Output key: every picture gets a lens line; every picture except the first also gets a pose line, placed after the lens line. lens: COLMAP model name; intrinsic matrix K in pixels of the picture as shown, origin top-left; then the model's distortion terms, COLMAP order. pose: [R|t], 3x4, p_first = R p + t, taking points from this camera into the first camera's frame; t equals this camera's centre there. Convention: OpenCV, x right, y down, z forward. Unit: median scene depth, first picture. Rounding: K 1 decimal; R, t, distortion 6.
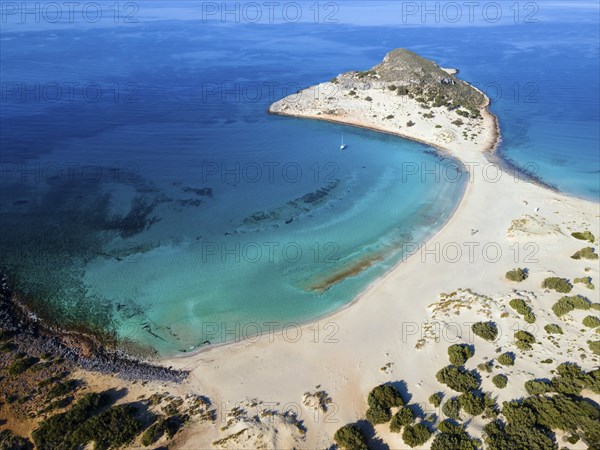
lens RADIAL K [[453.1, 0, 301.9], [0, 453.1, 205.3], [0, 0, 1]] dist [0.024279, 0.050209]
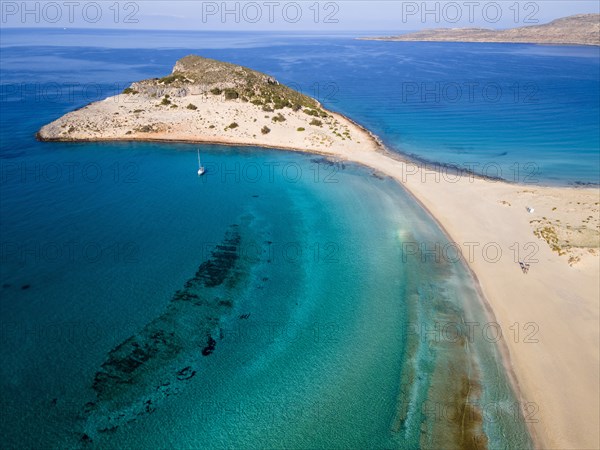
lens RADIAL K [[453.1, 0, 301.9], [0, 453.1, 205.3], [0, 0, 1]] dist [0.024279, 0.050209]
pose [[0.872721, -0.187296, 0.450864, -0.061434], [0.212164, 0.977223, -0.004724, -0.038088], [-0.439709, 0.099780, 0.892580, 0.286852]]
